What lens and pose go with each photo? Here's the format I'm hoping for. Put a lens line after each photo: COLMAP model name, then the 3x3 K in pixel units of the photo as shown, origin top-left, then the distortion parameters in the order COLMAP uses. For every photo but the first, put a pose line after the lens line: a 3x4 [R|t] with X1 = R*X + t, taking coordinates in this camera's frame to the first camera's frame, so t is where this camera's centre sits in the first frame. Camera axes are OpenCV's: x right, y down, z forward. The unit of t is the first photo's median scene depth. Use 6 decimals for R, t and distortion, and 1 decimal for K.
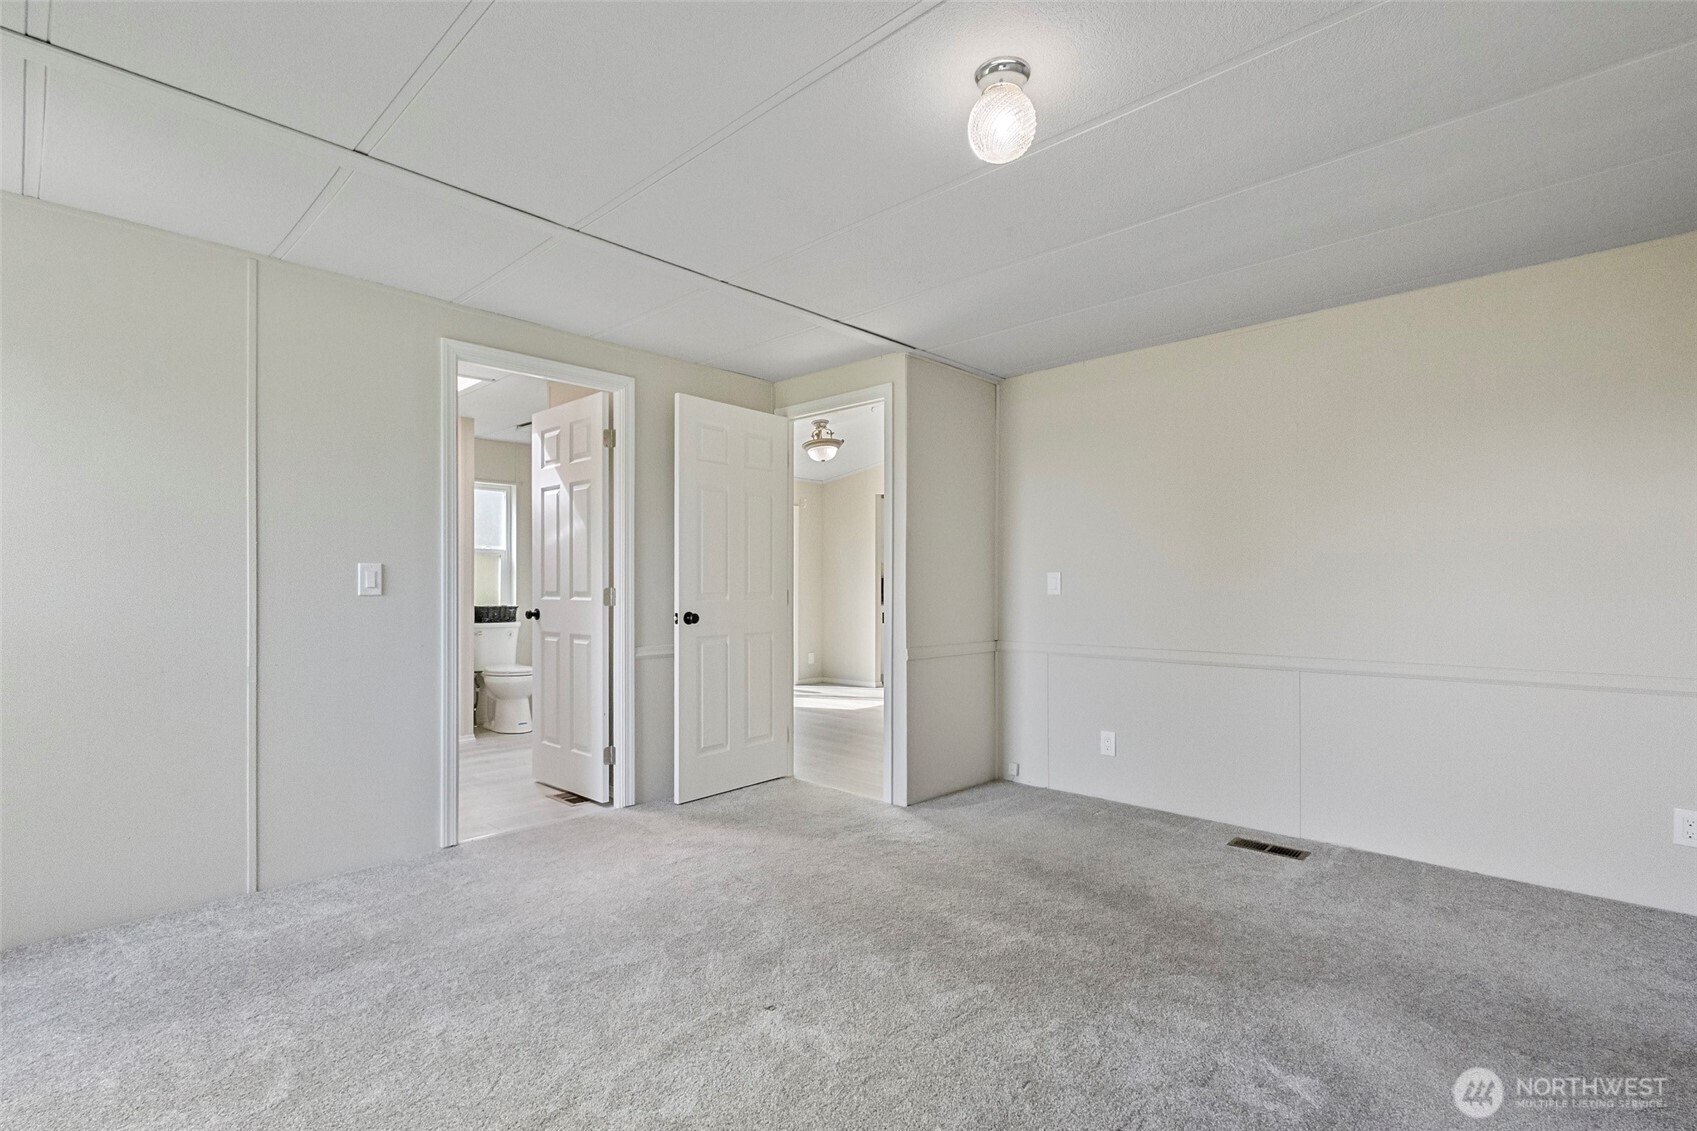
lens RADIAL K [[783.2, 0, 843.4], [0, 783.2, 582.5], [0, 0, 1]] dist [0.006395, 0.000481]
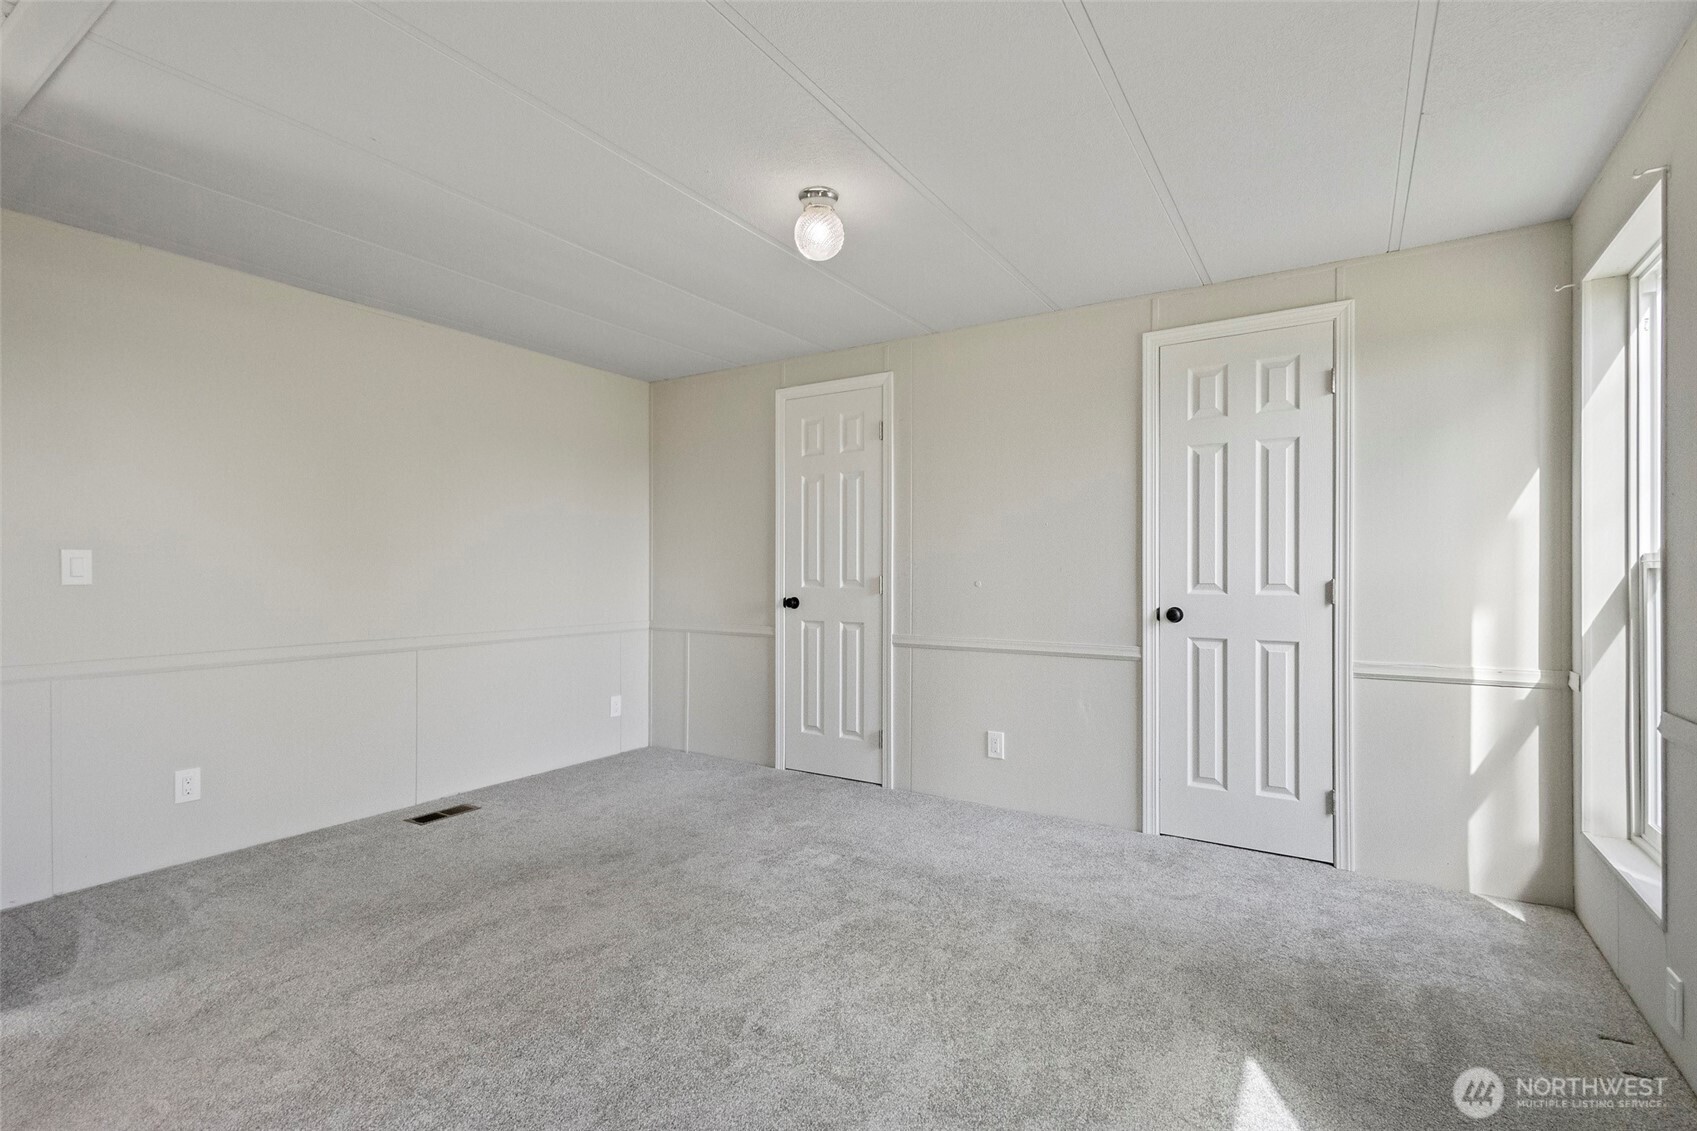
lens RADIAL K [[780.0, 0, 843.0], [0, 780.0, 563.1], [0, 0, 1]] dist [0.001923, 0.000287]
pose [[-0.183011, 0.012042, 0.983037, -0.612552], [0.001674, 0.999927, -0.011937, 0.007644], [-0.983109, -0.000539, -0.183018, 0.653572]]
